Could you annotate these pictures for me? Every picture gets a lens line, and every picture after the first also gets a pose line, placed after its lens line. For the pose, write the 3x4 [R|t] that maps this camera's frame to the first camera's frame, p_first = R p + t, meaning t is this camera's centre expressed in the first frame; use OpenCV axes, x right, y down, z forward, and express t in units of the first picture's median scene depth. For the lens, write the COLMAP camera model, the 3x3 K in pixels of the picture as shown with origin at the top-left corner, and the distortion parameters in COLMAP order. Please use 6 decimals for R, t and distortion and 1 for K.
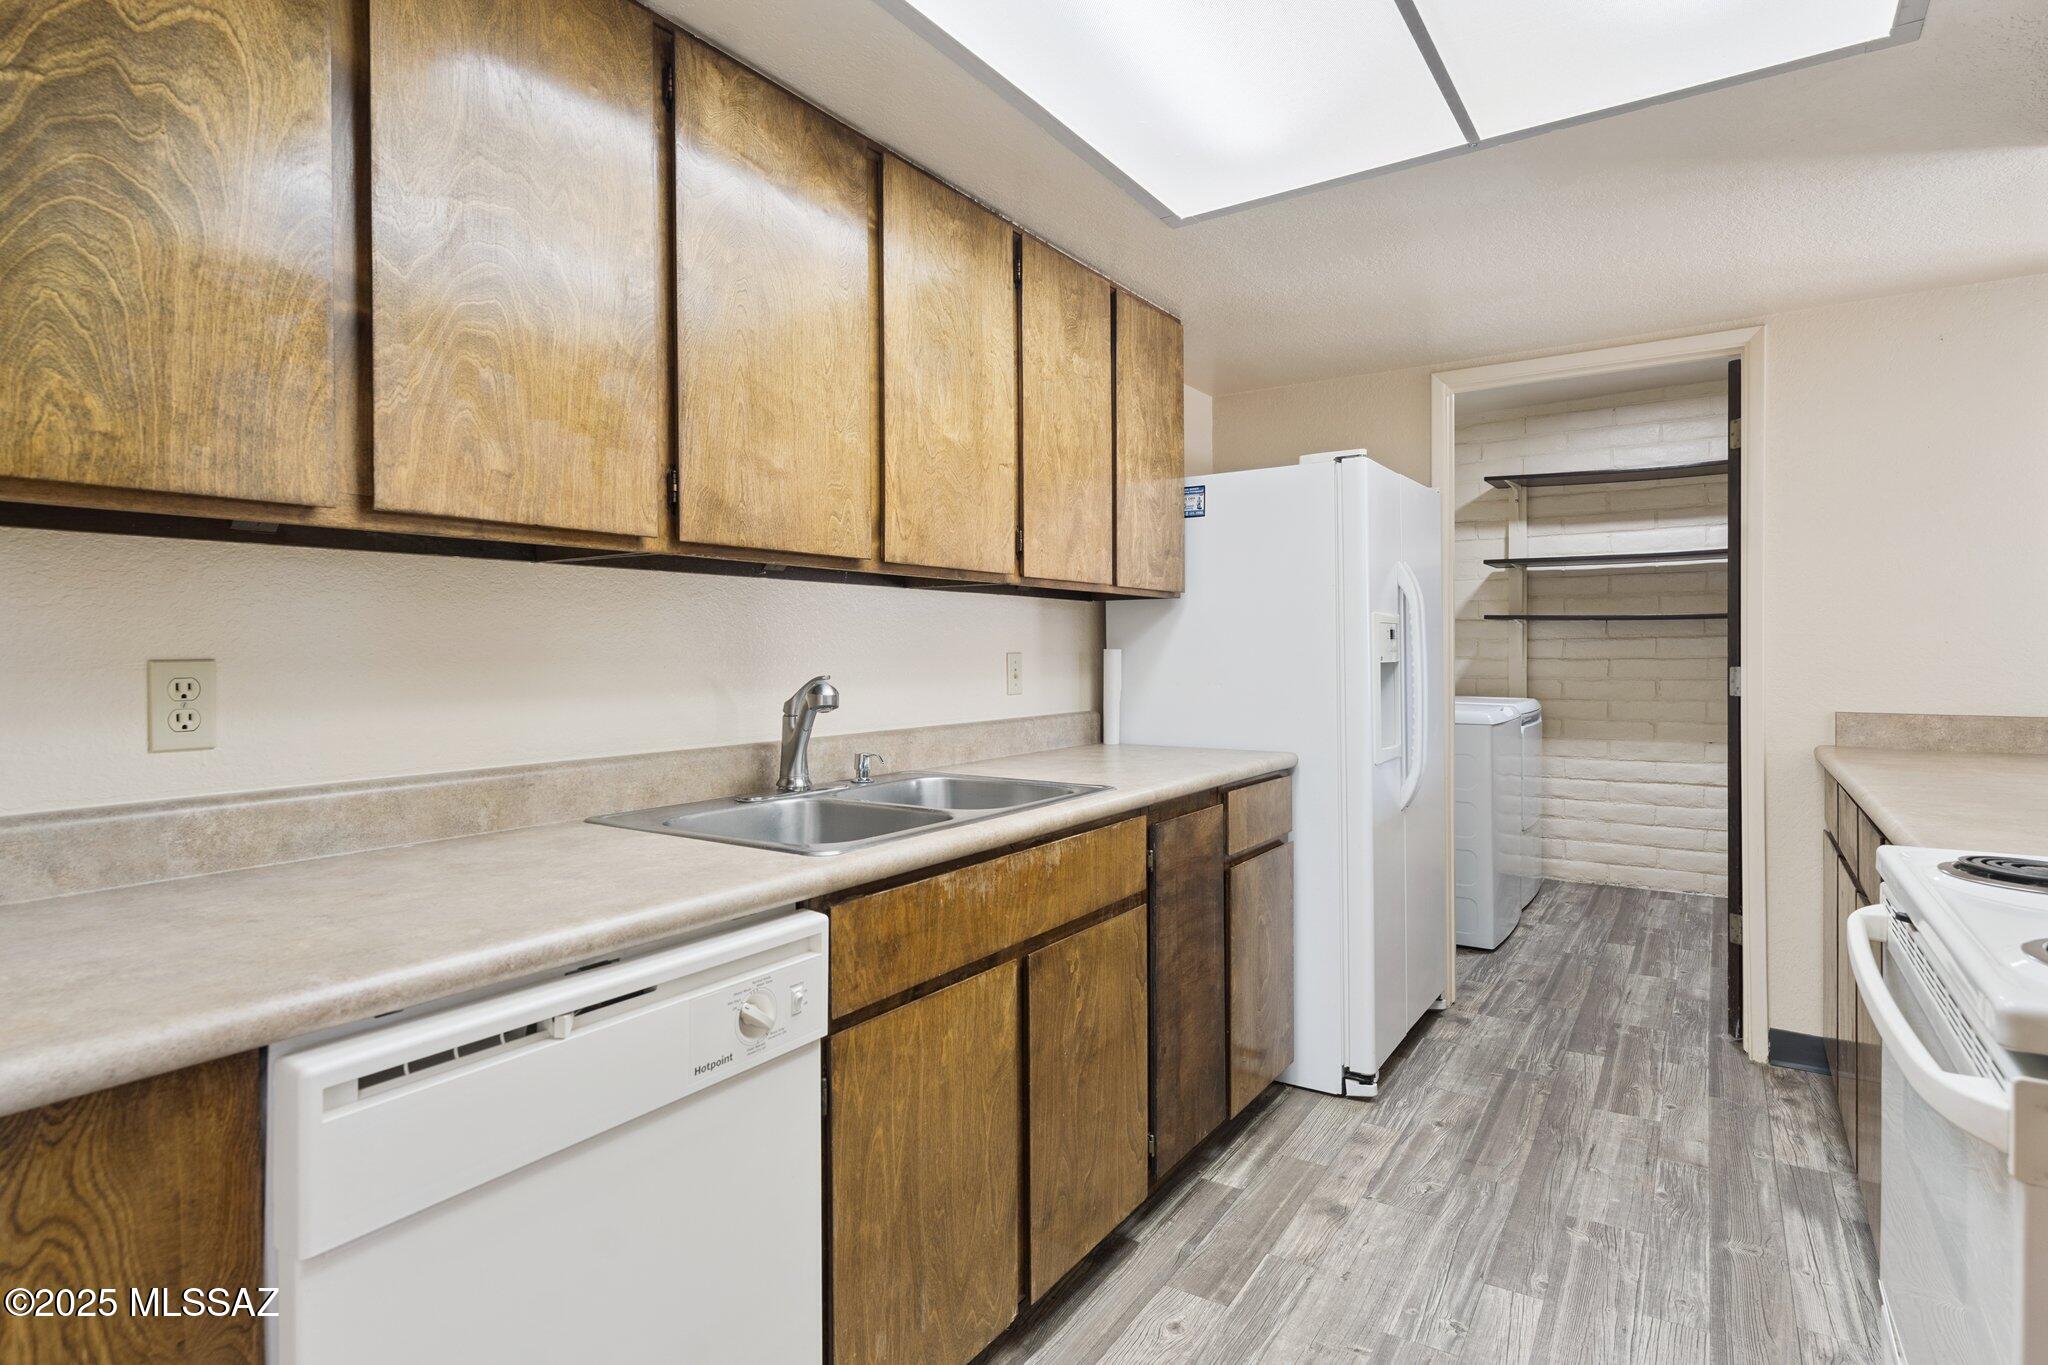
lens RADIAL K [[1031.3, 0, 1051.7], [0, 1031.3, 659.4], [0, 0, 1]] dist [-0.001428, -0.000780]
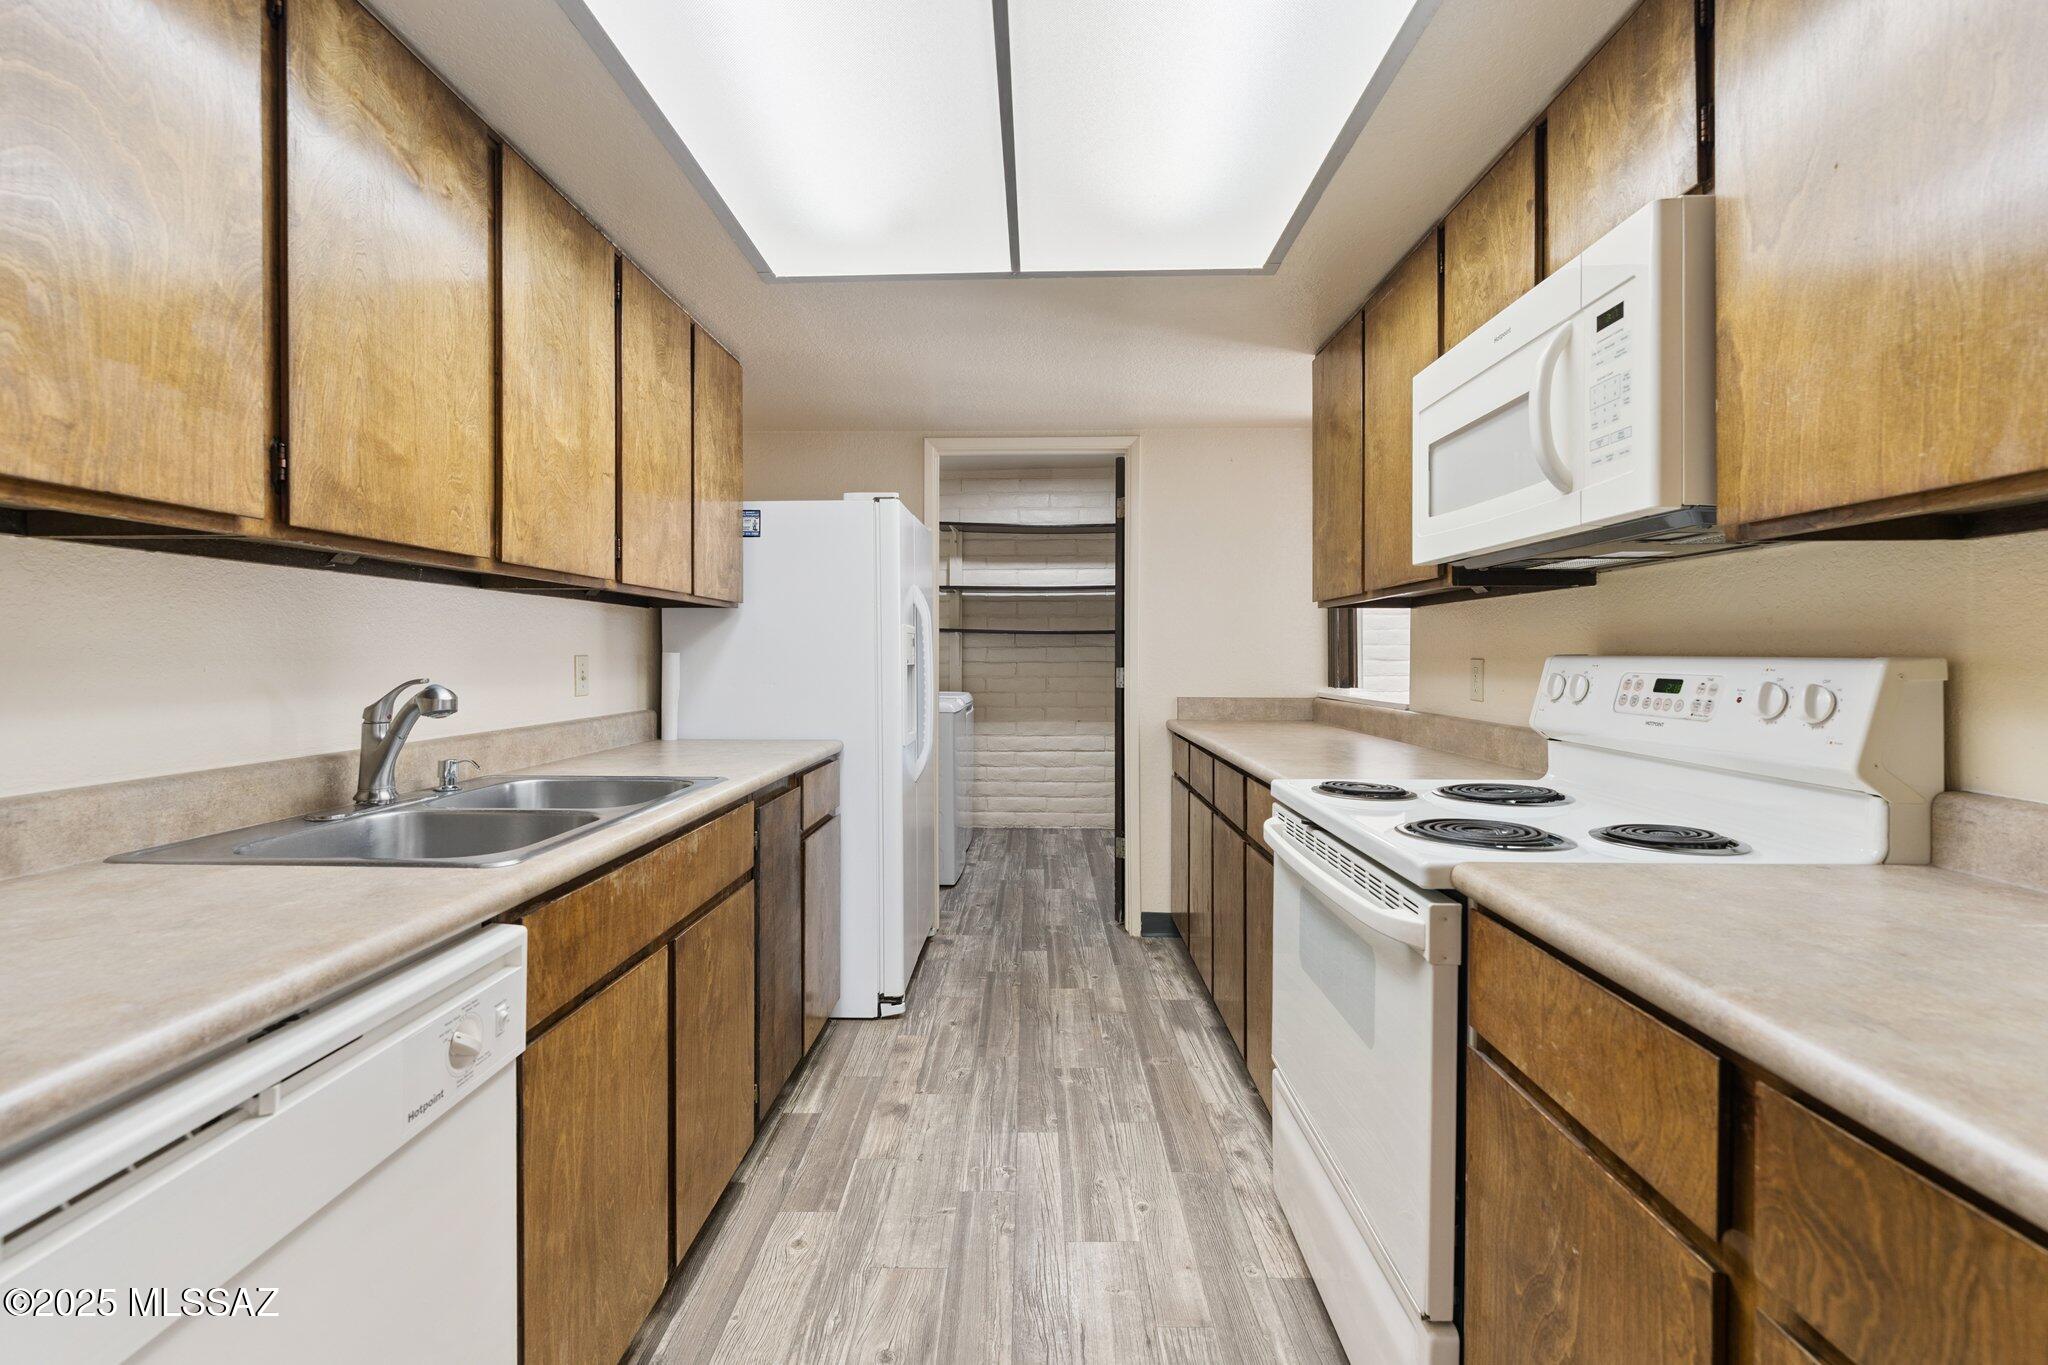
lens RADIAL K [[866.4, 0, 1025.4], [0, 866.4, 660.5], [0, 0, 1]] dist [-0.003549, 0.000152]
pose [[0.855645, 0.001671, 0.517561, -0.138958], [-0.000489, 0.999997, -0.002420, 0.000538], [-0.517563, 0.001817, 0.855643, 0.036998]]
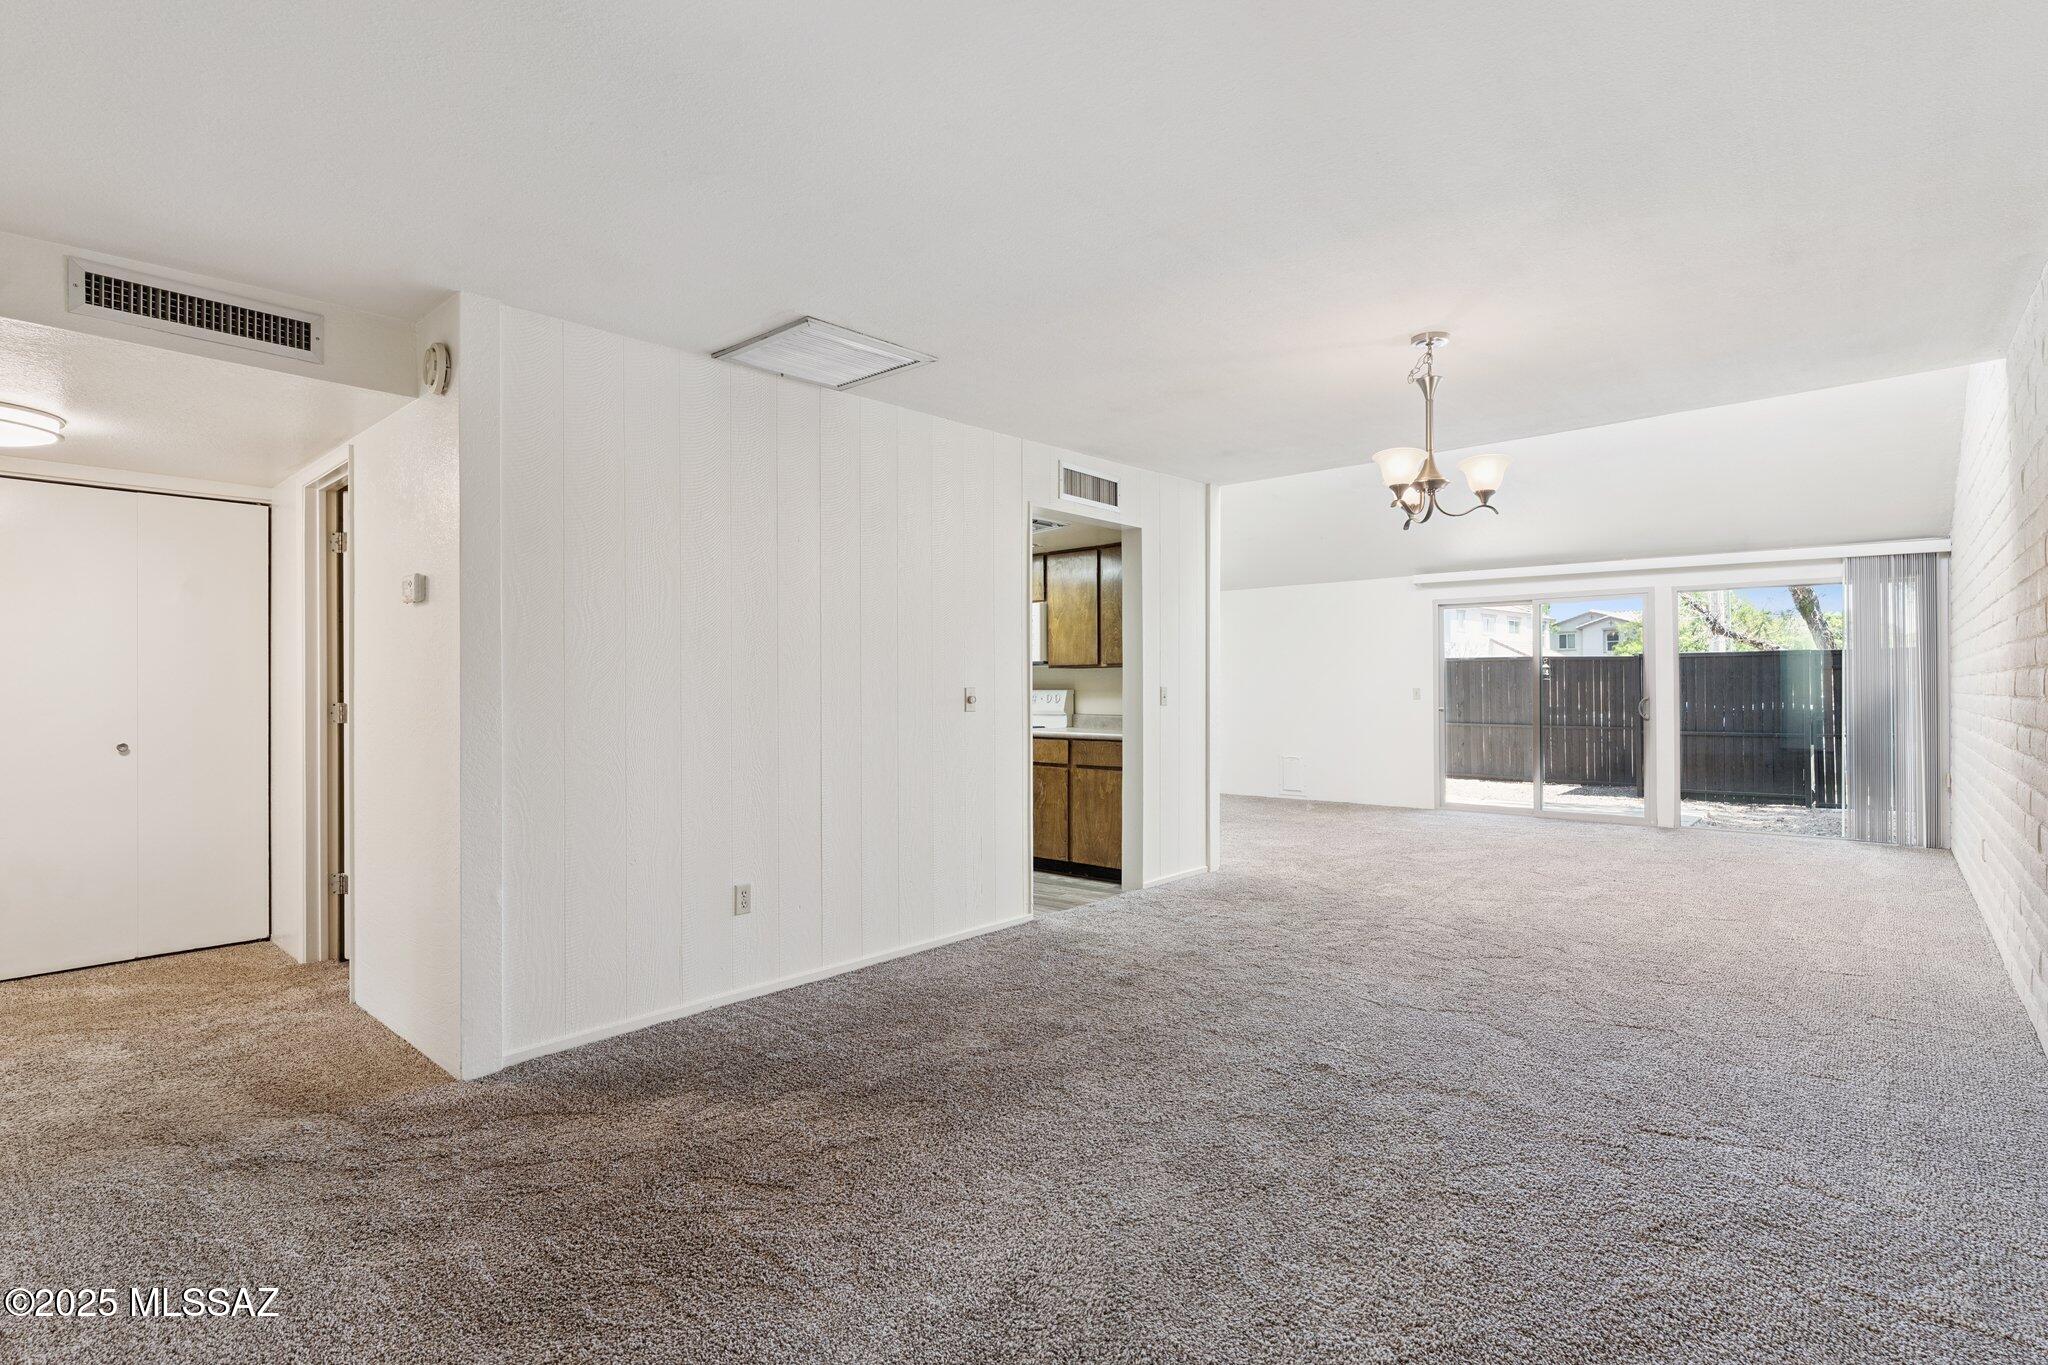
lens RADIAL K [[953.6, 0, 1022.5], [0, 953.6, 689.6], [0, 0, 1]] dist [0.000458, 0.000157]
pose [[0.154277, 0.006370, 0.988007, -2.455466], [0.009399, 0.999925, -0.007915, 0.020022], [-0.987983, 0.010508, 0.154205, -0.118161]]
